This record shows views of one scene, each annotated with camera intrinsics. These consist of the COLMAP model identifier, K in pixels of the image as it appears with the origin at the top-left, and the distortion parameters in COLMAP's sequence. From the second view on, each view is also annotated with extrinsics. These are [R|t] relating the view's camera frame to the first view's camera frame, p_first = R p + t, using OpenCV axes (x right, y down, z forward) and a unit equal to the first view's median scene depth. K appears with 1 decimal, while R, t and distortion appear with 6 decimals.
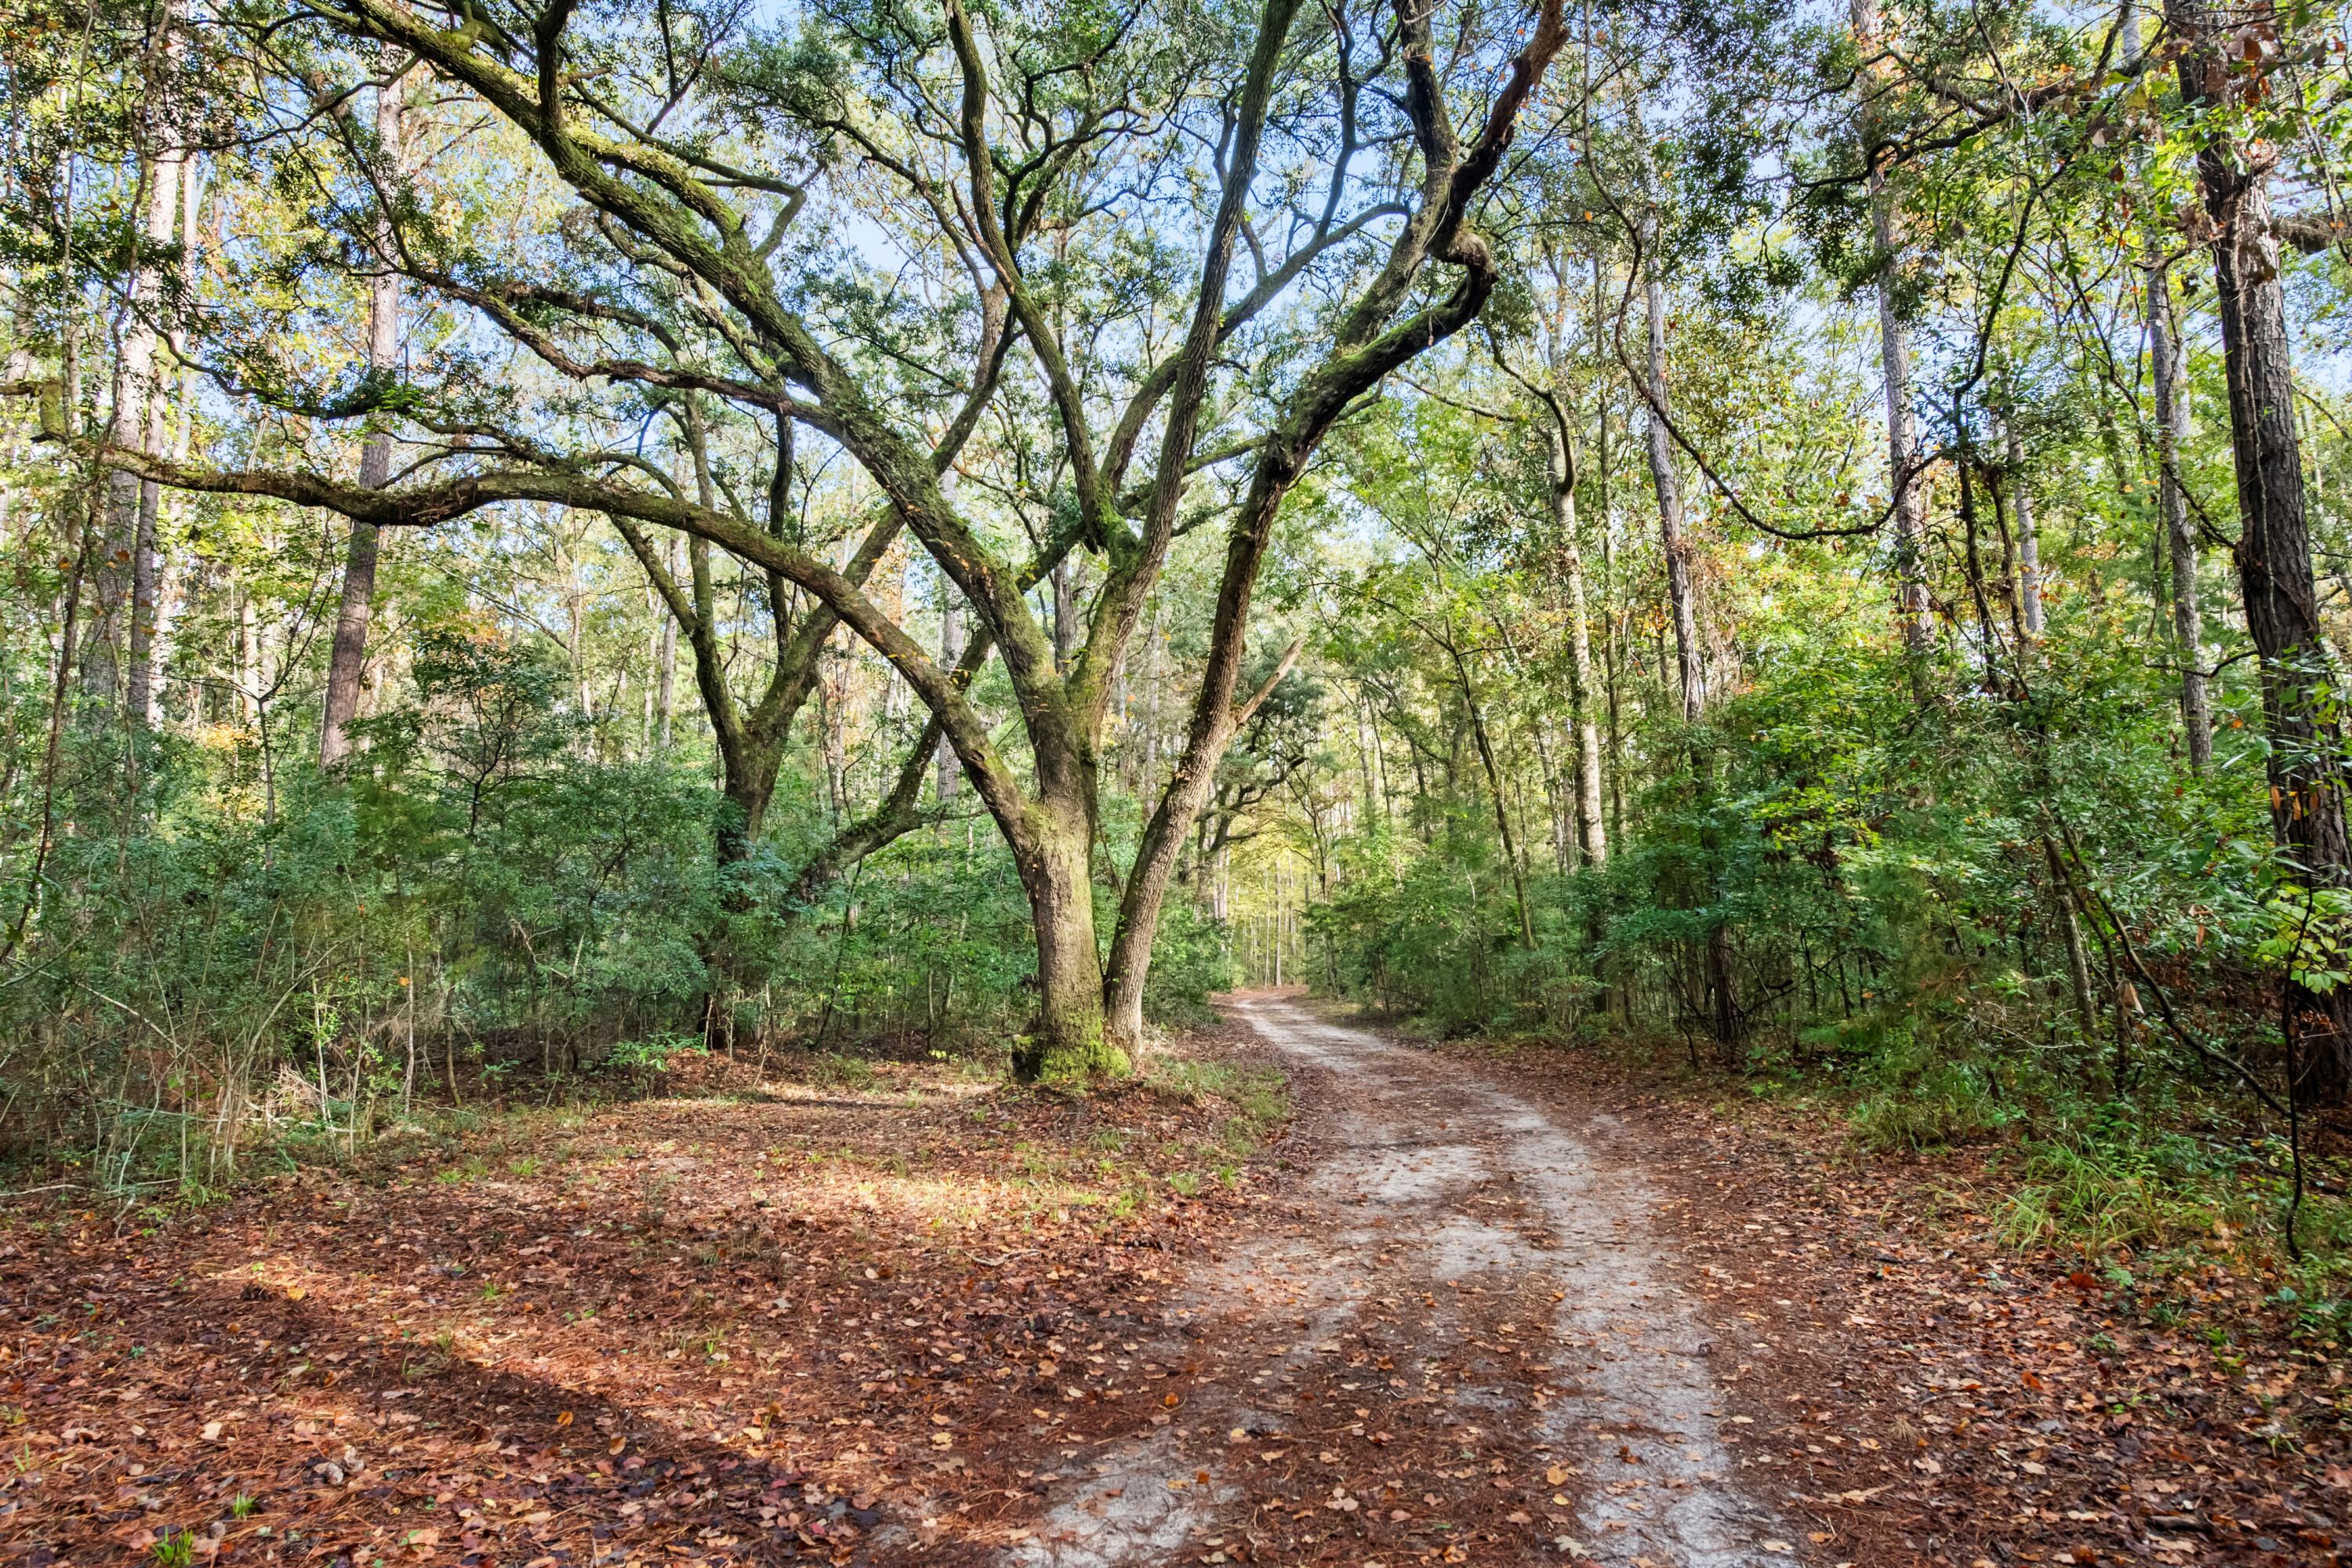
lens RADIAL K [[1409.8, 0, 1175.4], [0, 1409.8, 790.3], [0, 0, 1]] dist [0.005311, 0.000084]
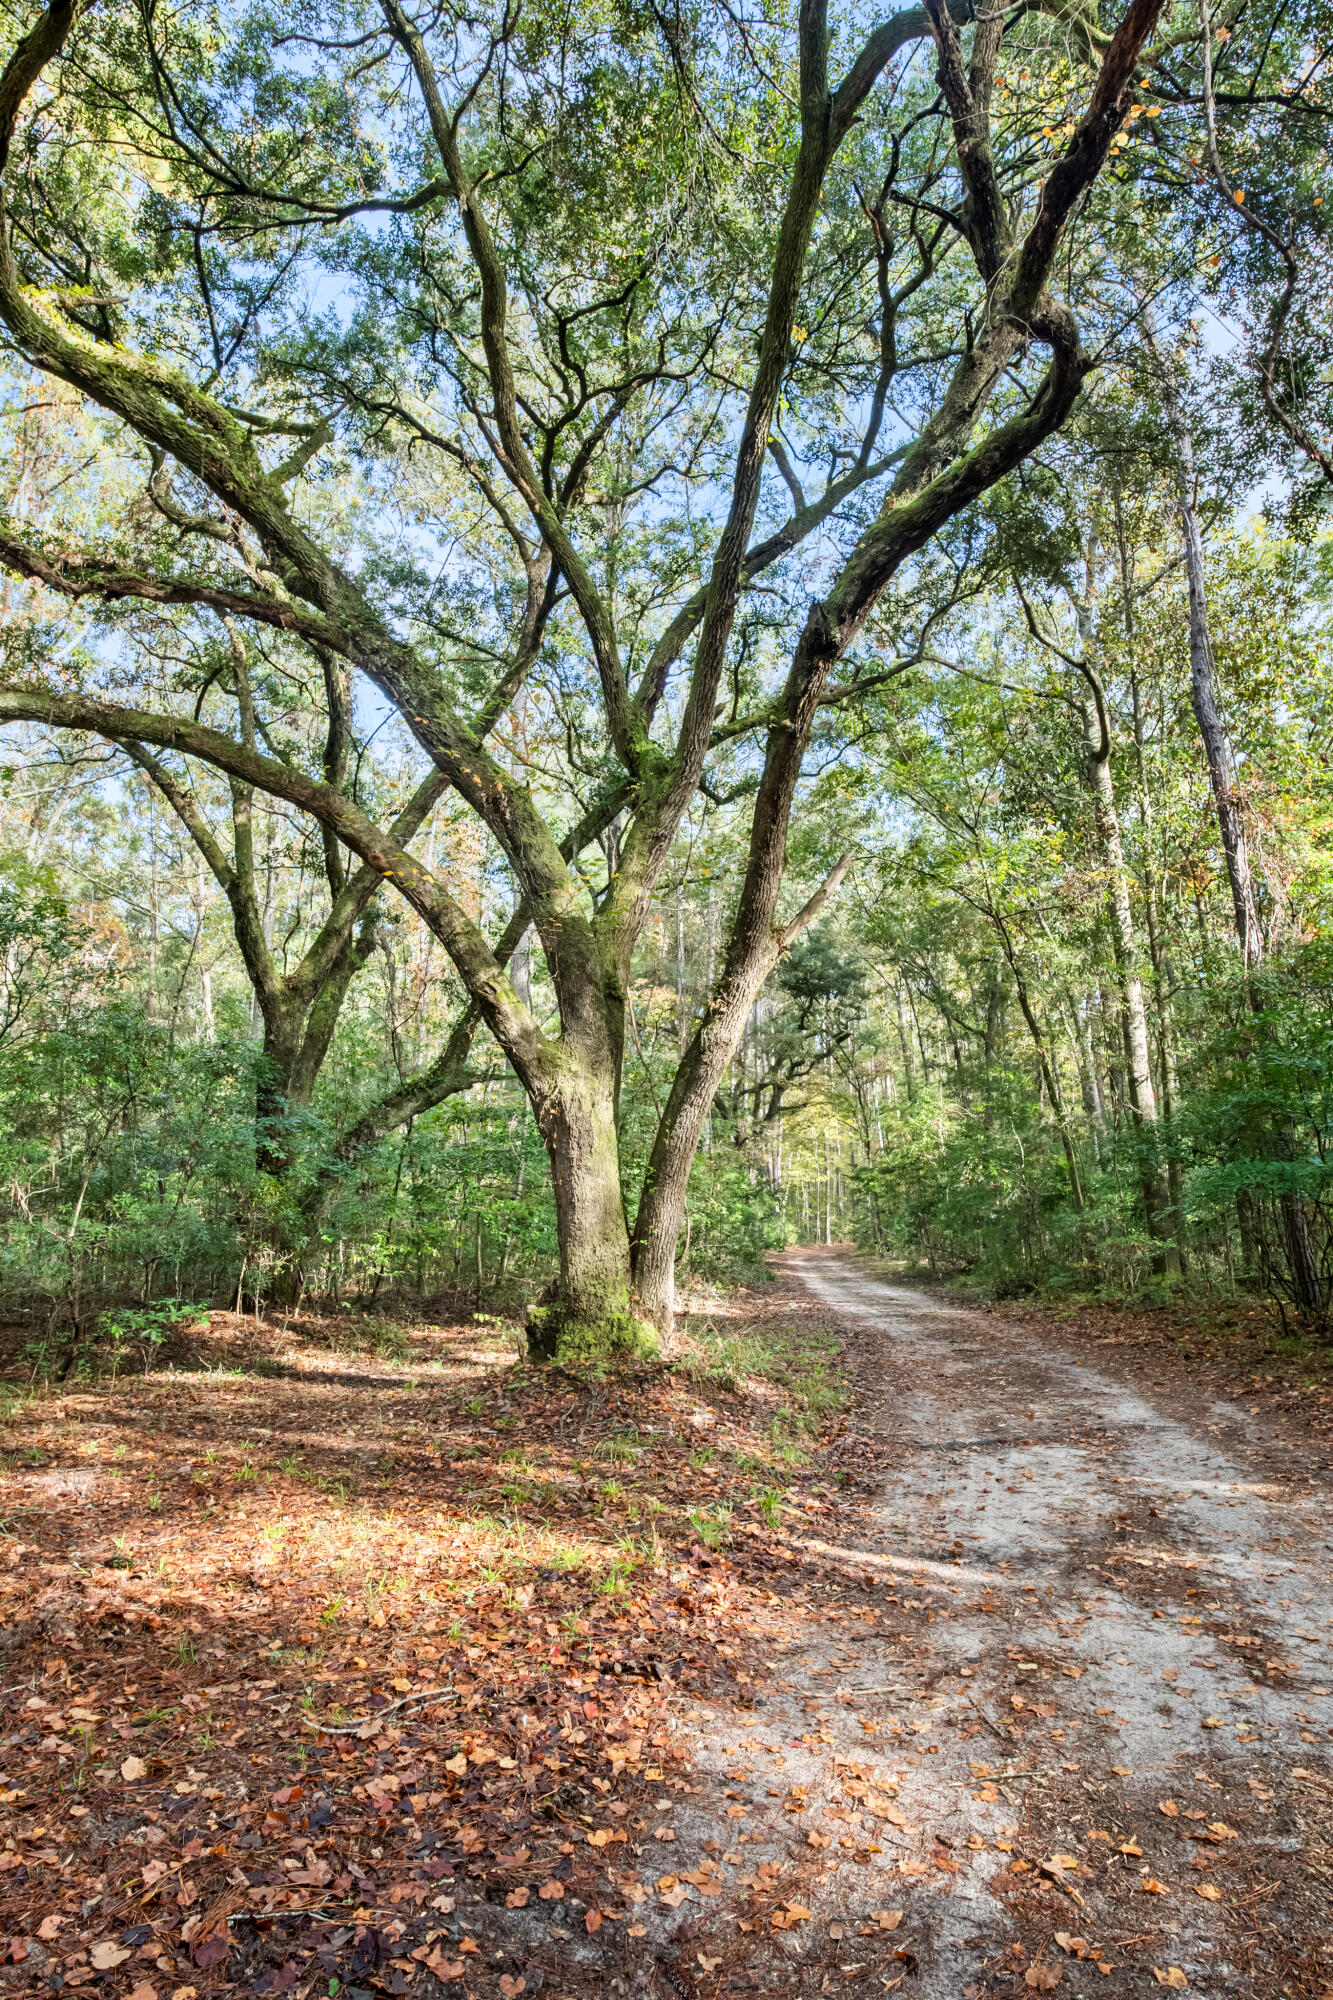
lens RADIAL K [[1198.8, 0, 667.2], [0, 1198.8, 993.5], [0, 0, 1]] dist [0.005311, 0.000084]
pose [[0.998293, -0.012597, -0.057033, 0.010541], [0.008723, 0.997670, -0.067662, 0.020432], [0.057753, 0.067049, 0.996077, 0.162983]]
